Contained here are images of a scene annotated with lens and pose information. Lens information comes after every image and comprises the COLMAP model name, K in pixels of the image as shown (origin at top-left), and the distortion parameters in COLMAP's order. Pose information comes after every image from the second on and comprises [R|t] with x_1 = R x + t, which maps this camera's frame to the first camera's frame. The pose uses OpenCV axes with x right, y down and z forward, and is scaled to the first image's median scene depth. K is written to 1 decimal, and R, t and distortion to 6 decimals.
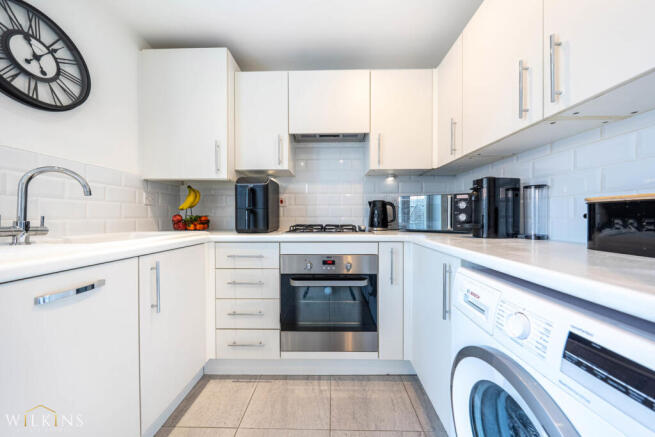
lens RADIAL K [[222.6, 0, 327.0], [0, 222.6, 220.5], [0, 0, 1]] dist [-0.001354, 0.000201]
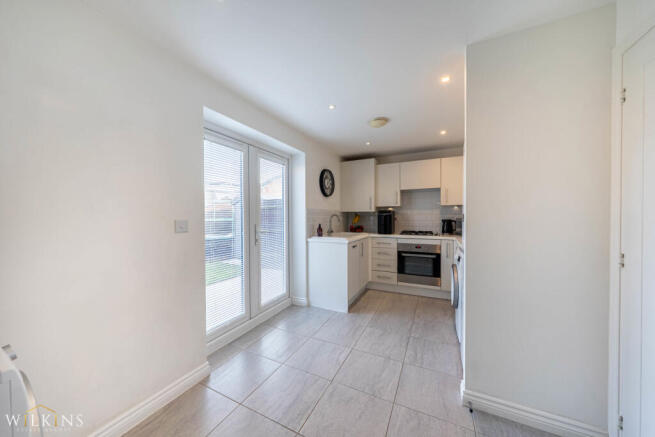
lens RADIAL K [[222.6, 0, 322.3], [0, 222.6, 221.2], [0, 0, 1]] dist [-0.001354, 0.000201]
pose [[0.902179, 0.007519, -0.431296, 0.094219], [0.002099, 0.999760, 0.021819, -0.136456], [0.431357, -0.020590, 0.901947, -1.465811]]
